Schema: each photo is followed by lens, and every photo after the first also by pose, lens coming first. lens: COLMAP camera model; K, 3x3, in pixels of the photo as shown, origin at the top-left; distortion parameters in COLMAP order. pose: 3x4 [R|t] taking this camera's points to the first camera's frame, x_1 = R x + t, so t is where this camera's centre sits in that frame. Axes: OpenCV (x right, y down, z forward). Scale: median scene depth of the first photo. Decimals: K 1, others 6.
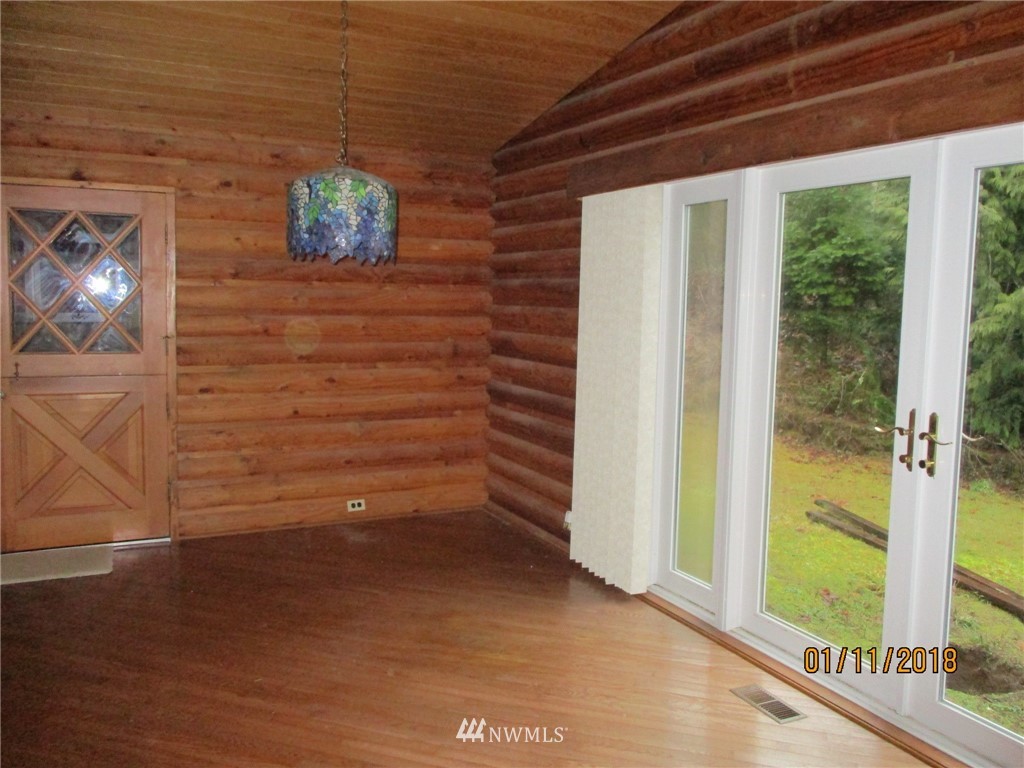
lens RADIAL K [[857.3, 0, 511.5], [0, 857.3, 382.9], [0, 0, 1]] dist [-0.039260, 0.020975]
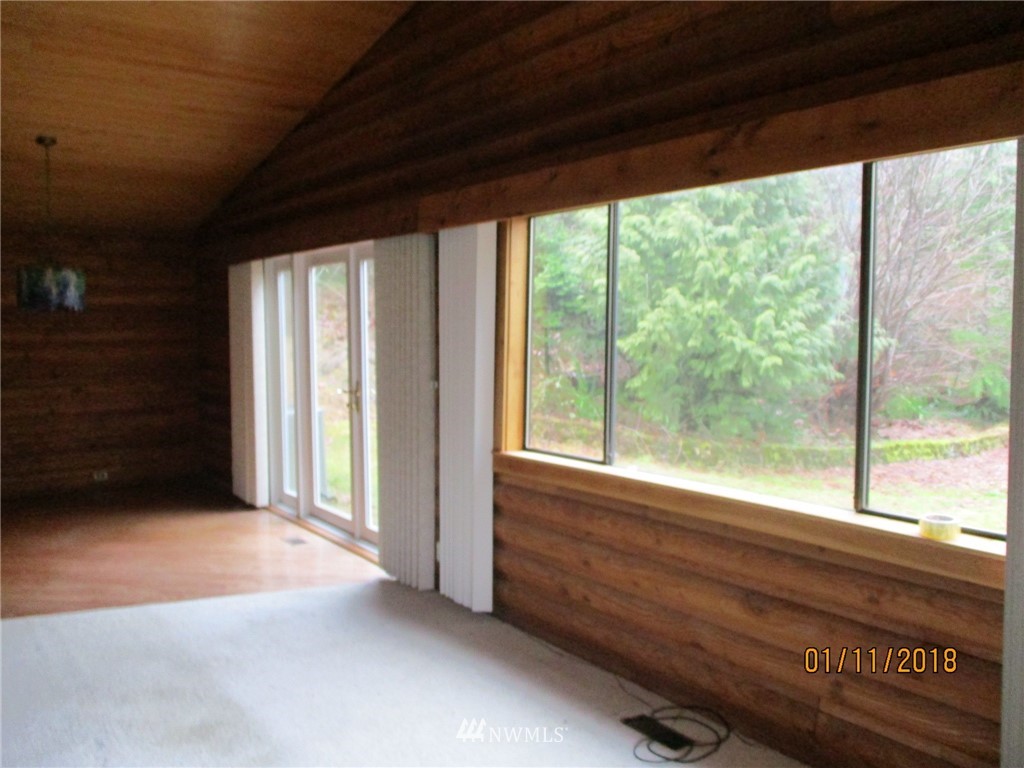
lens RADIAL K [[857.3, 0, 511.5], [0, 857.3, 383.0], [0, 0, 1]] dist [-0.039260, 0.020975]
pose [[0.984324, -0.039206, 0.171955, 0.124301], [0.044469, 0.998650, -0.026858, 0.026777], [-0.170670, 0.034084, 0.984739, -0.257663]]
